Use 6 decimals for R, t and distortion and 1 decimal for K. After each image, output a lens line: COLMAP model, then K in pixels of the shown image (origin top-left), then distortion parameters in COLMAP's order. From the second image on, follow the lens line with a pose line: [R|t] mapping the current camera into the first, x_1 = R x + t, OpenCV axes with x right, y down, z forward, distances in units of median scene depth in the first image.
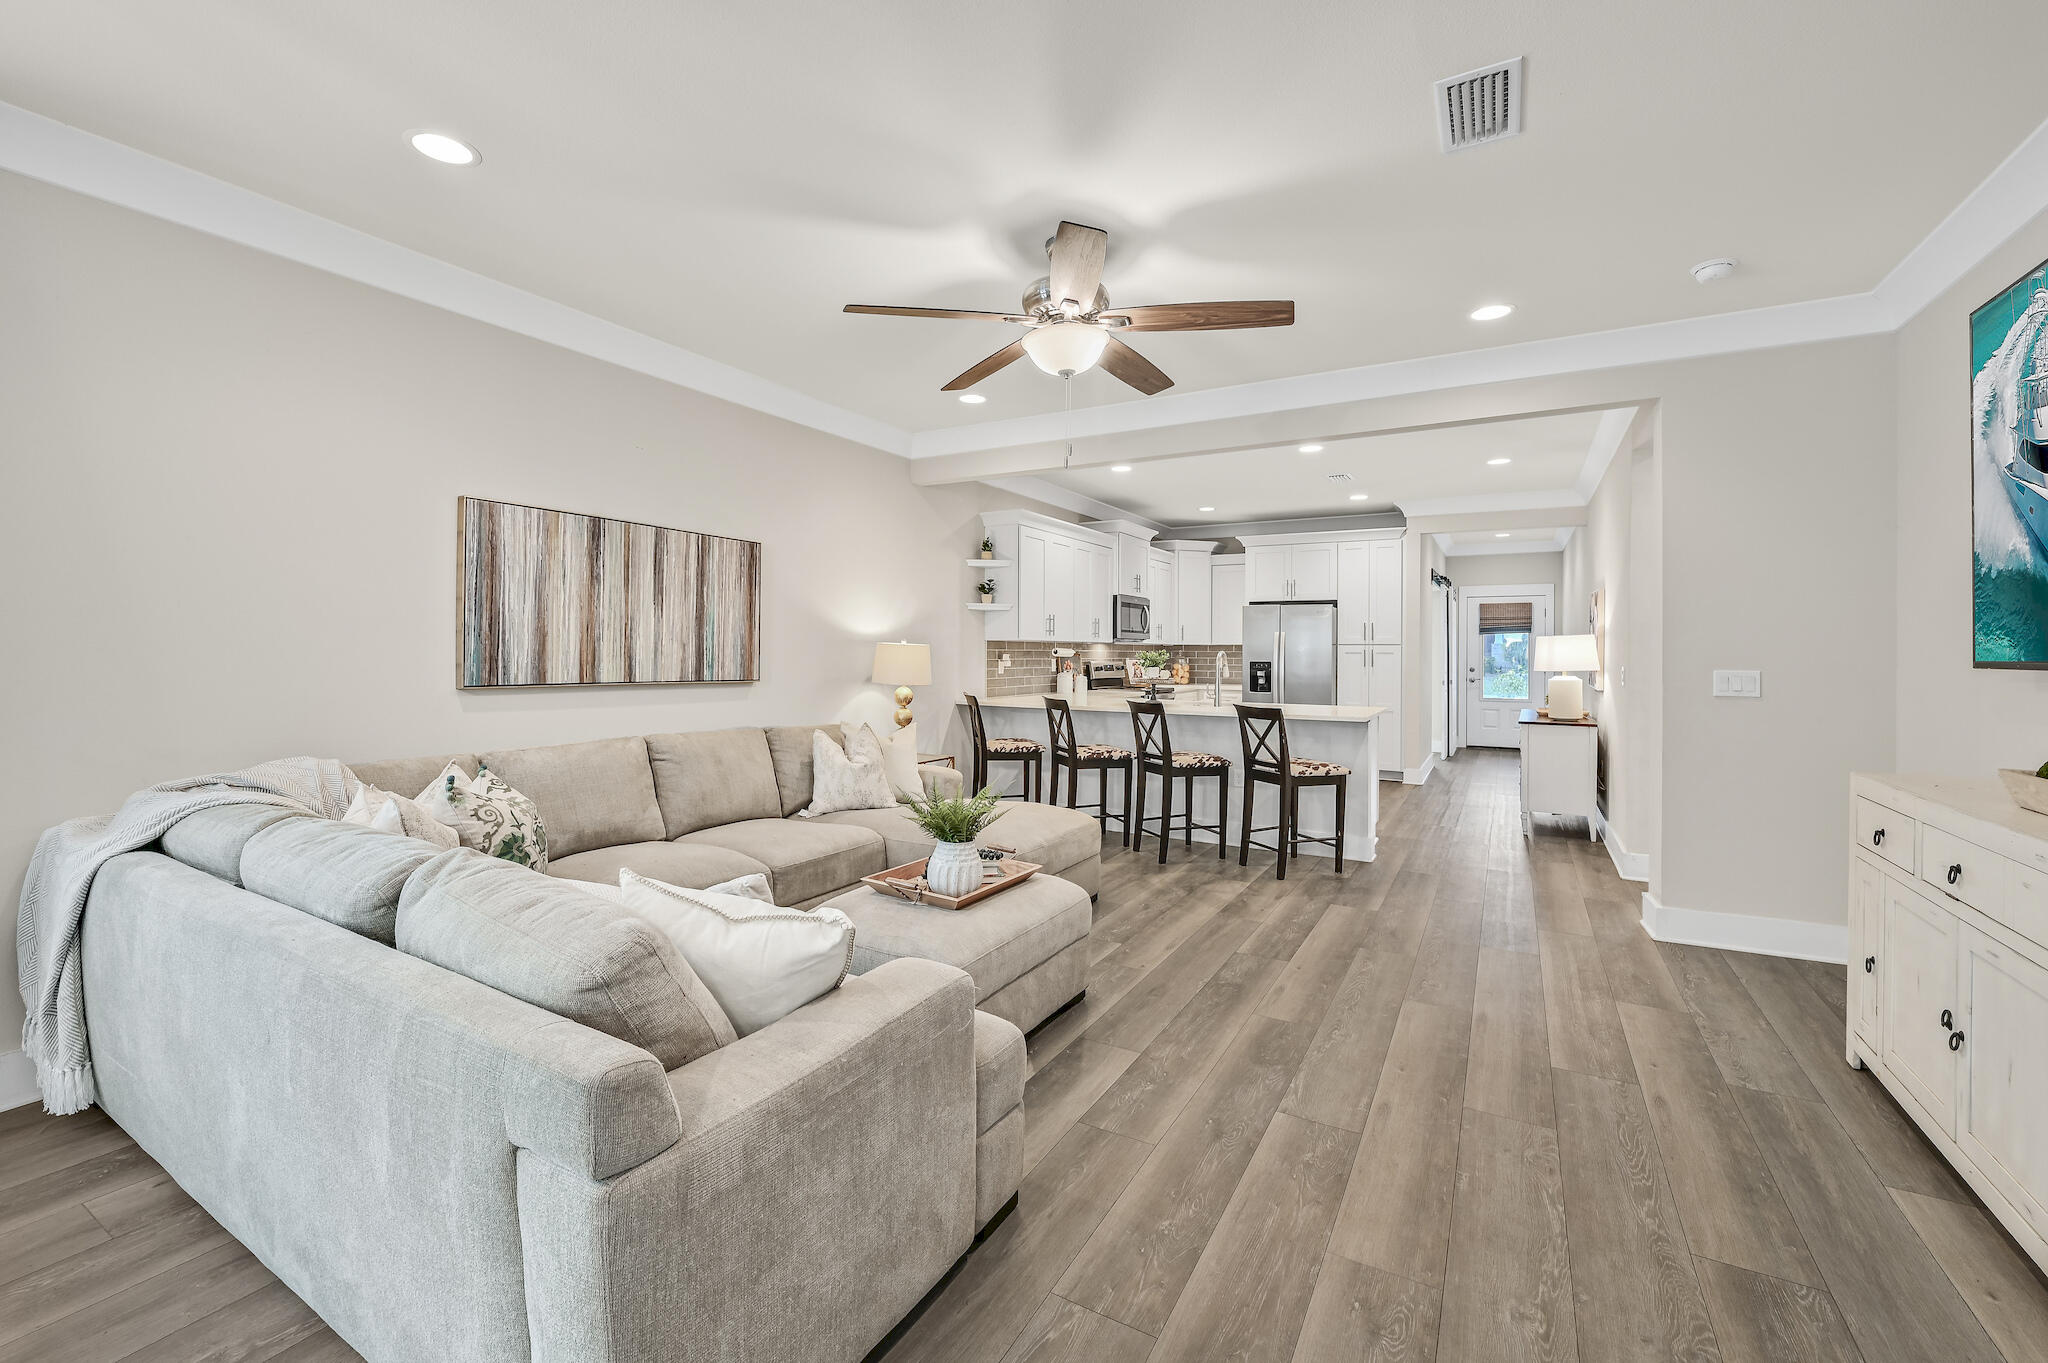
lens RADIAL K [[847.7, 0, 1025.5], [0, 847.7, 656.8], [0, 0, 1]] dist [-0.008211, 0.000095]
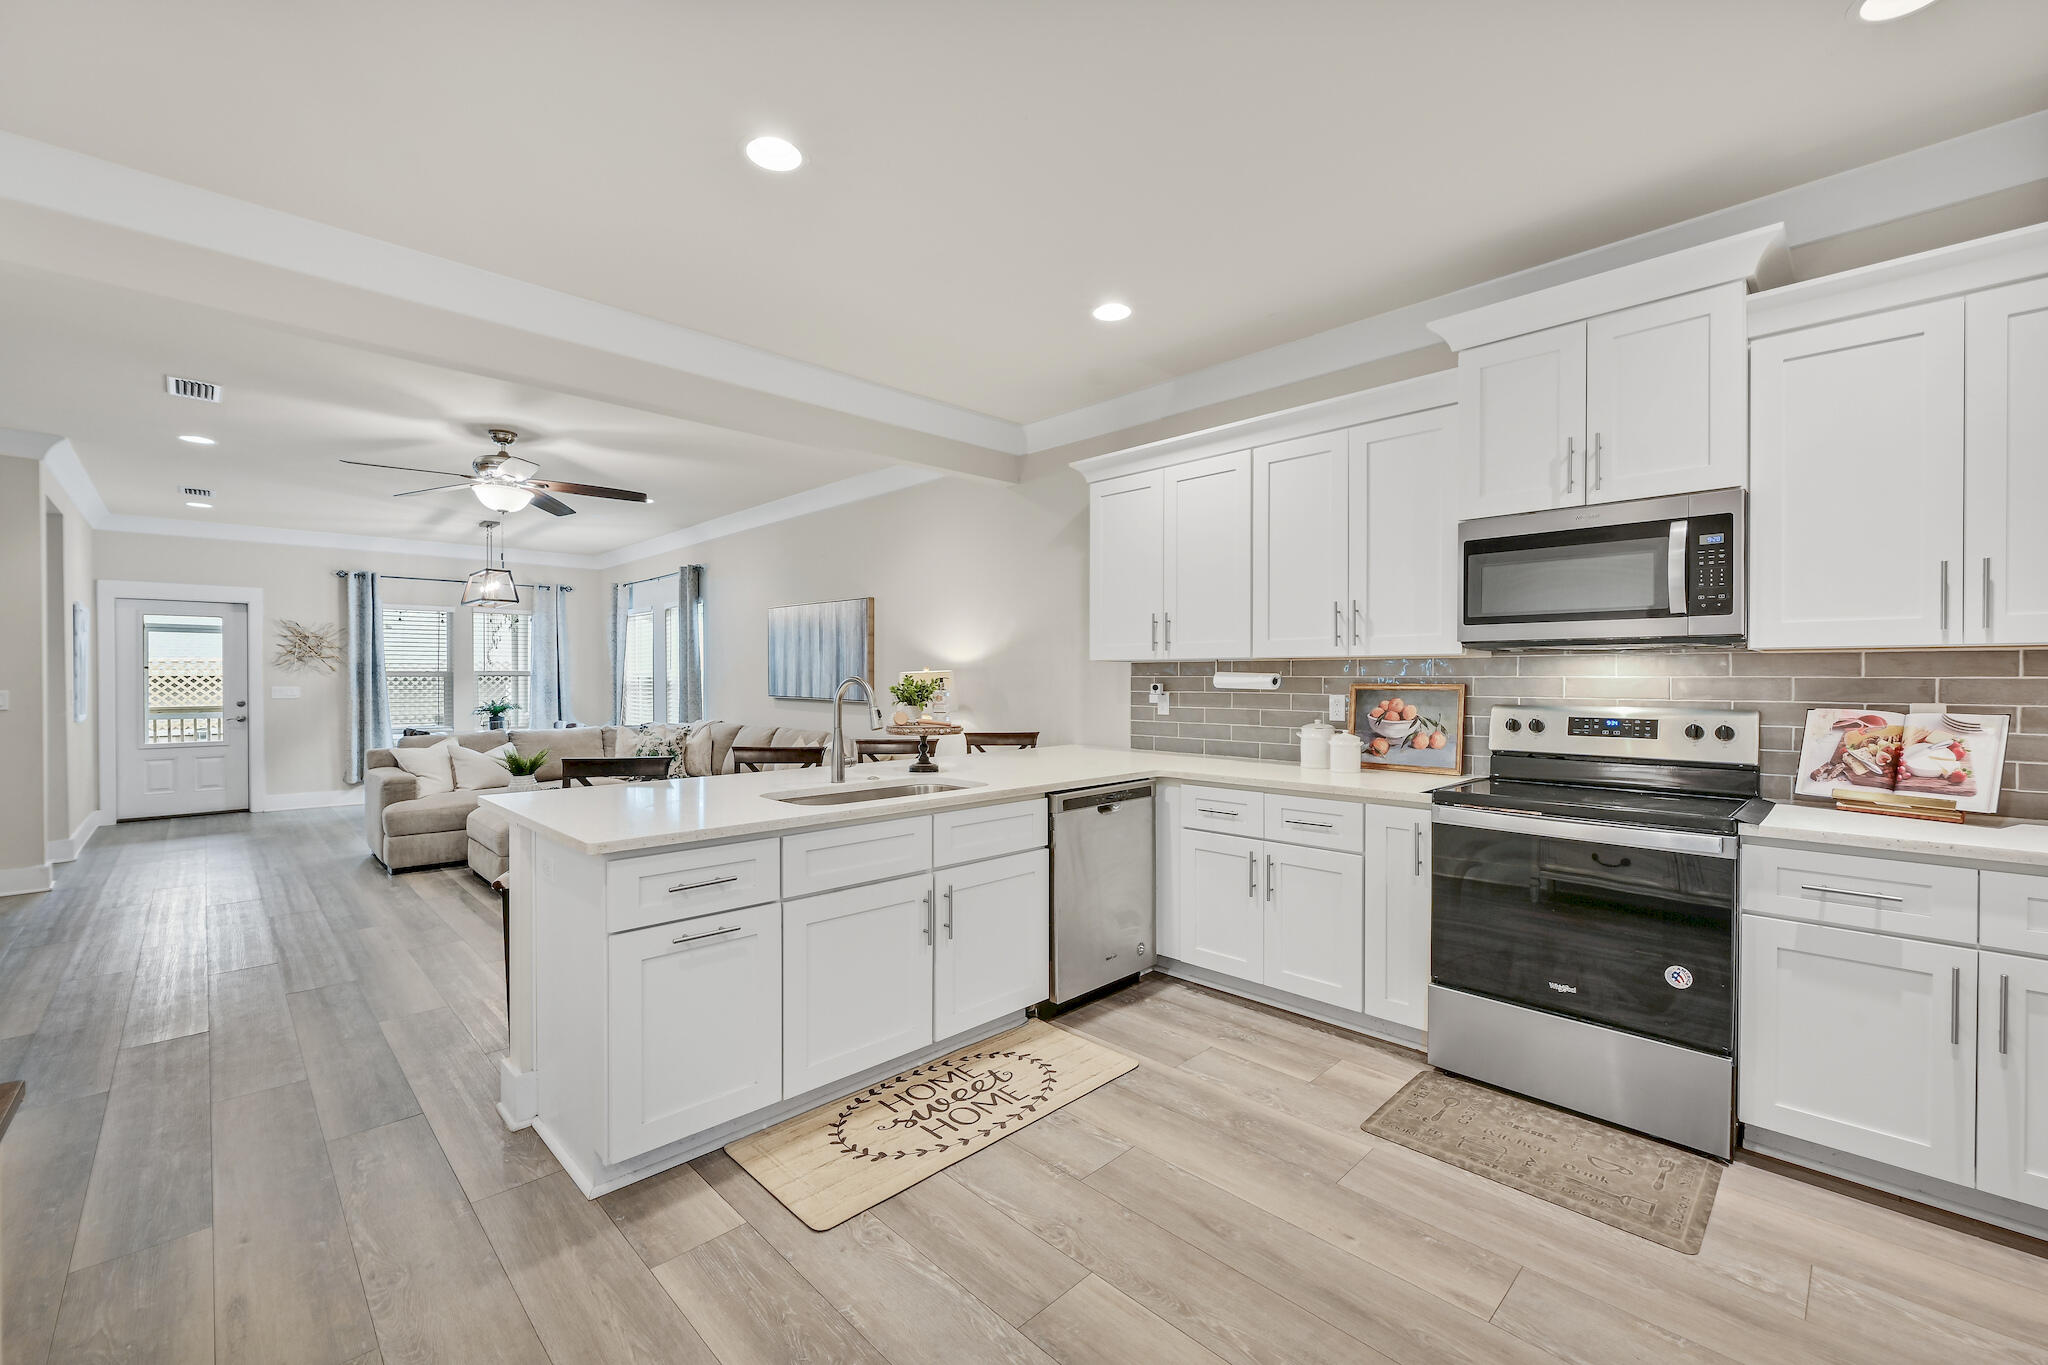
lens RADIAL K [[844.0, 0, 1024.0], [0, 844.0, 682.5], [0, 0, 1]] dist [-0.000252, 0.000074]
pose [[-0.273275, 0.001850, -0.961934, 0.850914], [-0.006624, 0.999971, 0.003805, -0.007814], [0.961913, 0.007412, -0.273254, 1.521680]]
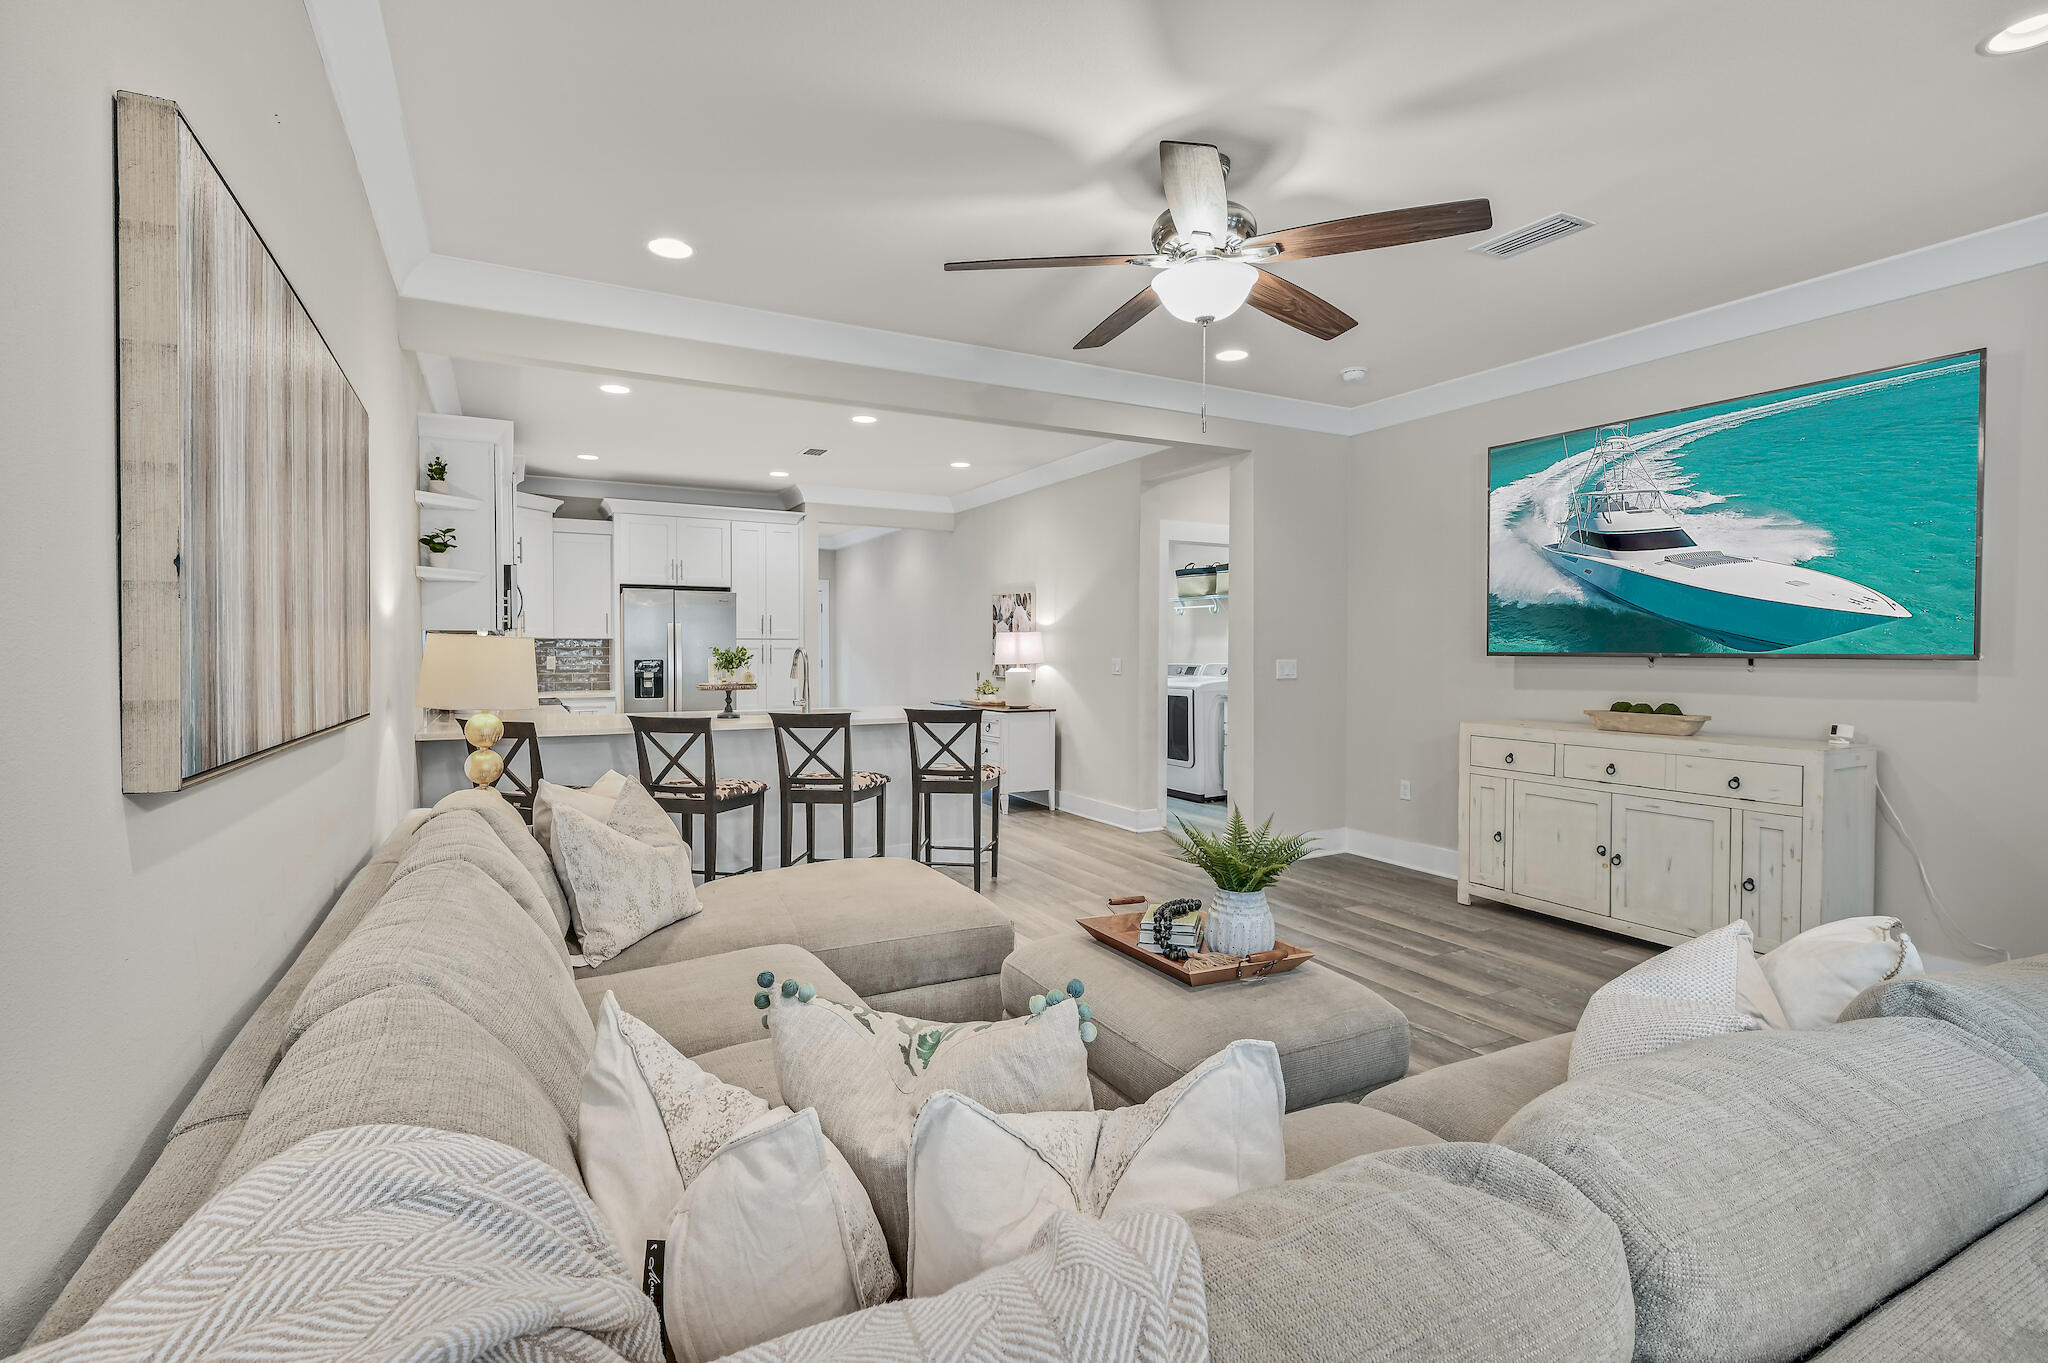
lens RADIAL K [[950.8, 0, 1022.6], [0, 950.8, 668.2], [0, 0, 1]] dist [0.002195, 0.000430]
pose [[0.530142, -0.022588, 0.847608, -0.537582], [0.007619, 0.999732, 0.021877, -0.006167], [-0.847875, -0.005140, 0.530172, 0.405078]]
